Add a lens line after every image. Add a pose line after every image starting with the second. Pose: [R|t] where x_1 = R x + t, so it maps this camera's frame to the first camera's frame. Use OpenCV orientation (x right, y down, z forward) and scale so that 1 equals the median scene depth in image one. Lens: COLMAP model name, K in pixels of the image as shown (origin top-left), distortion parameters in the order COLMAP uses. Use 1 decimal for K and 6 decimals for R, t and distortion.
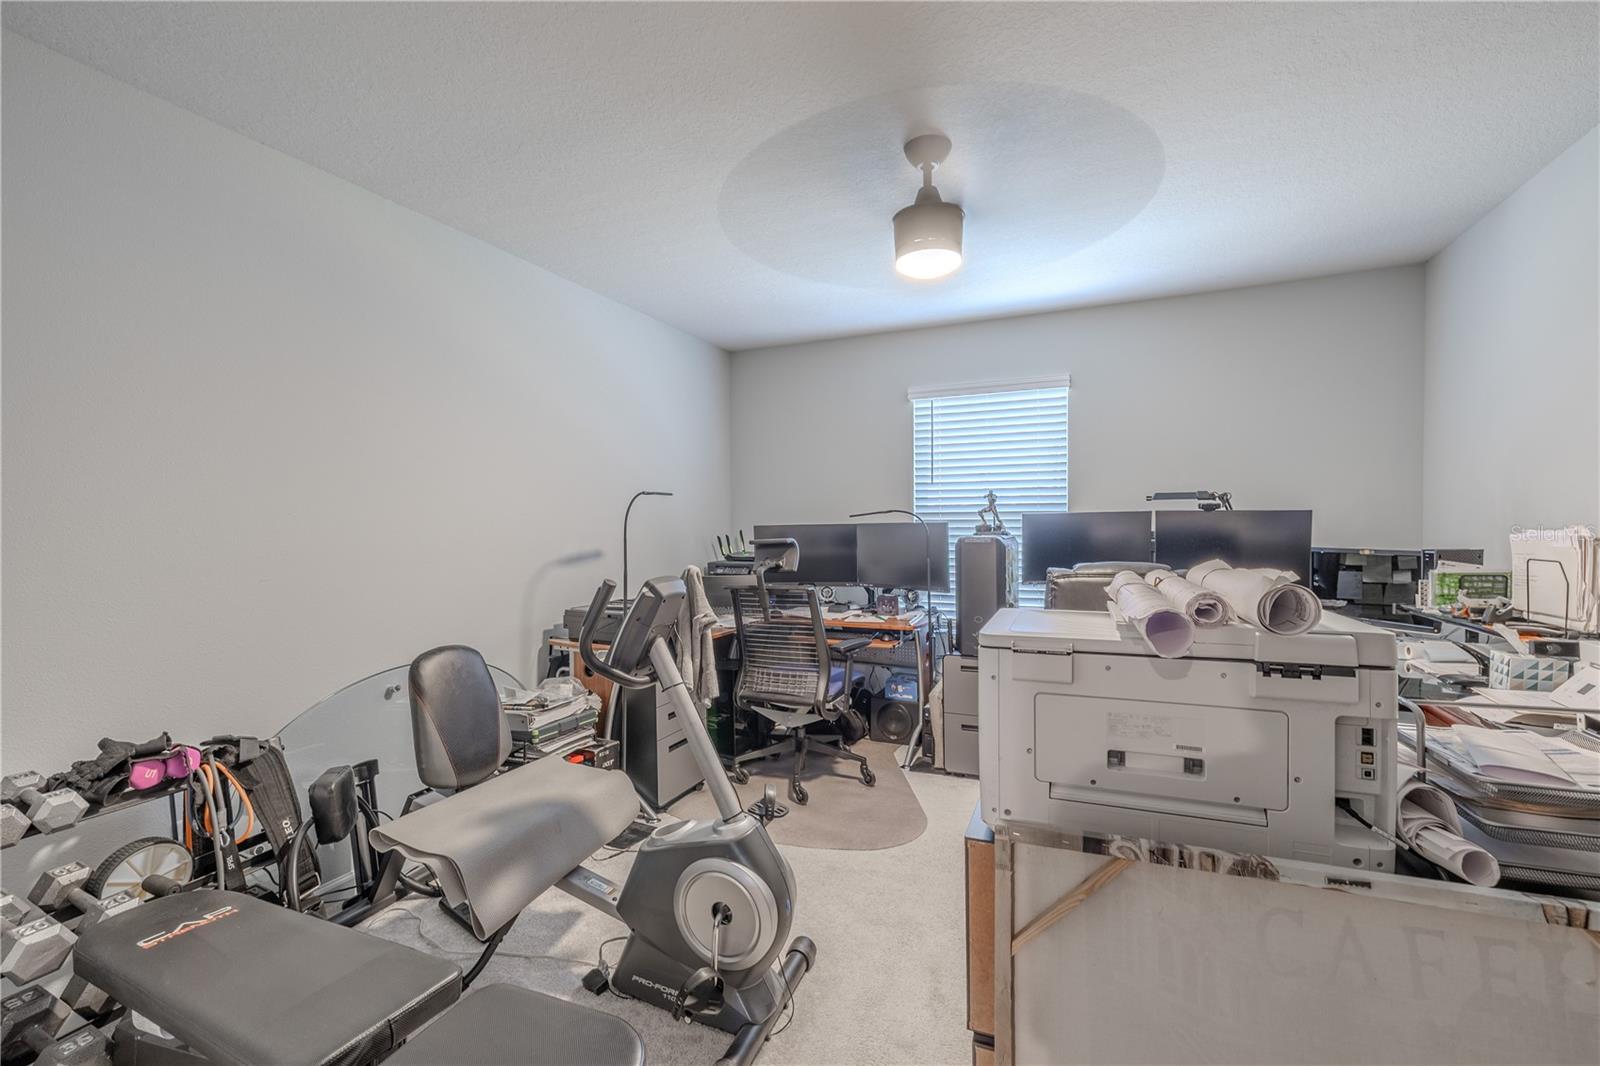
lens RADIAL K [[682.7, 0, 803.3], [0, 682.7, 532.5], [0, 0, 1]] dist [0.003034, -0.001735]
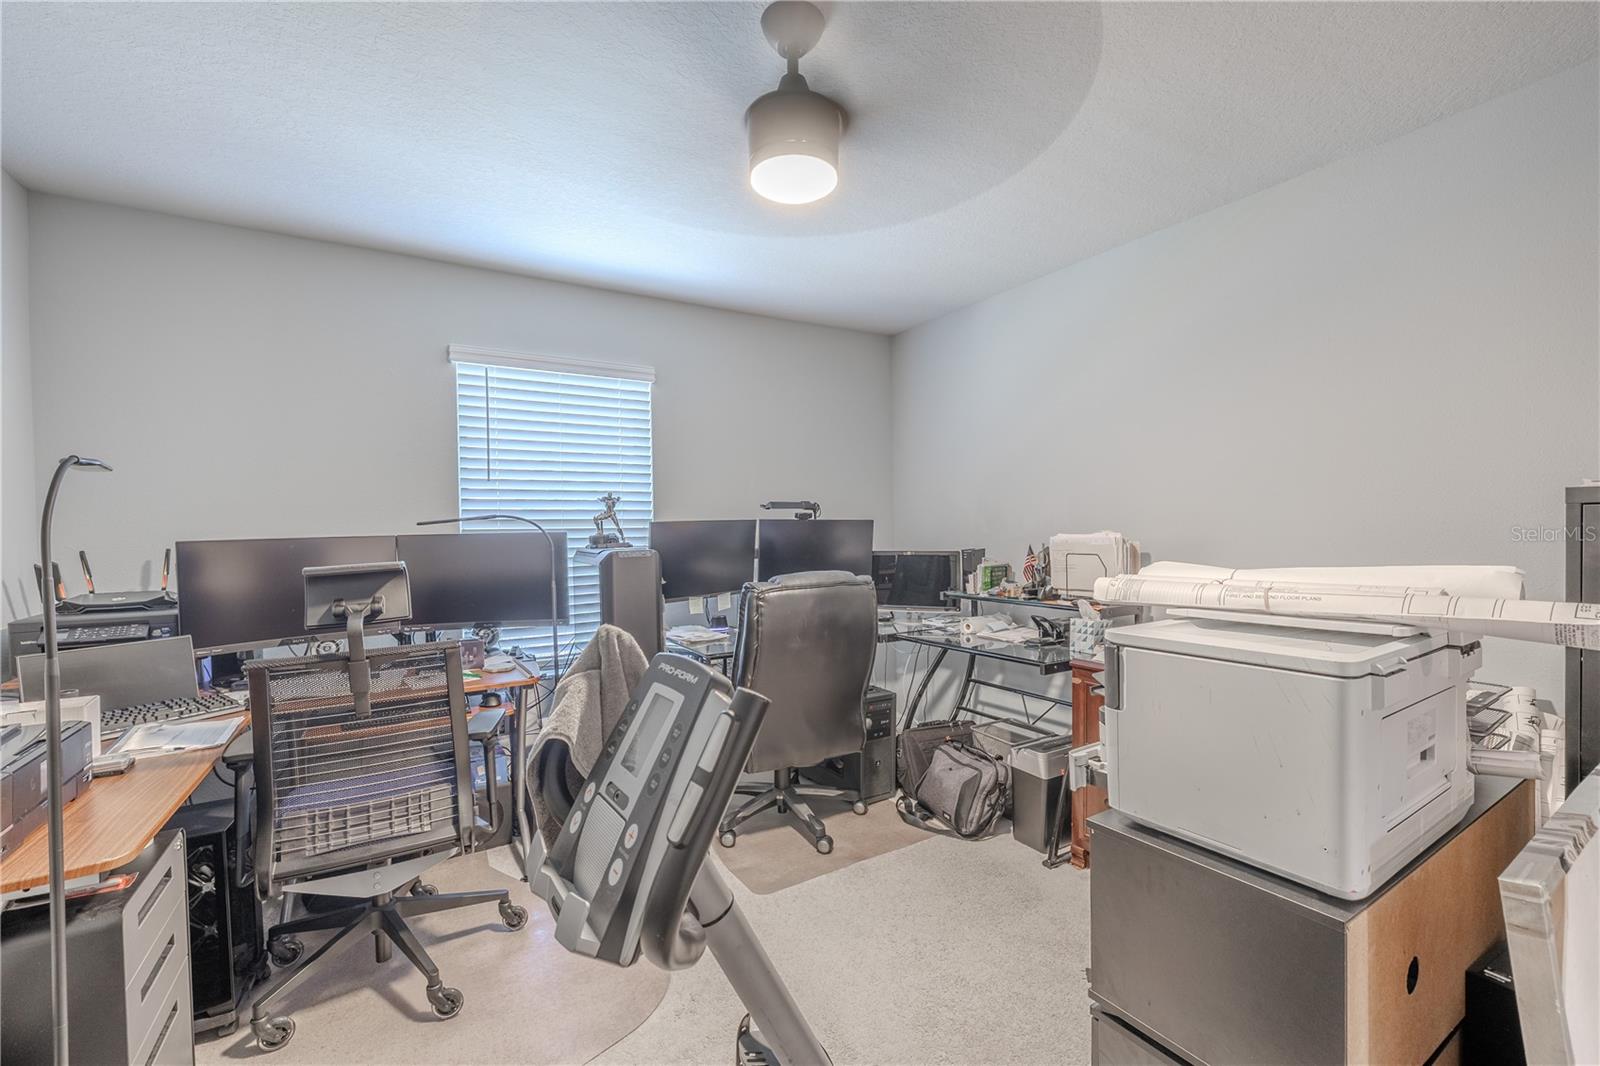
lens RADIAL K [[682.7, 0, 799.9], [0, 682.7, 530.8], [0, 0, 1]] dist [0.003034, -0.001735]
pose [[0.571725, -0.003503, 0.820438, -0.277813], [0.020360, 0.999744, -0.009919, -0.003634], [-0.820193, 0.022375, 0.571649, 0.374850]]
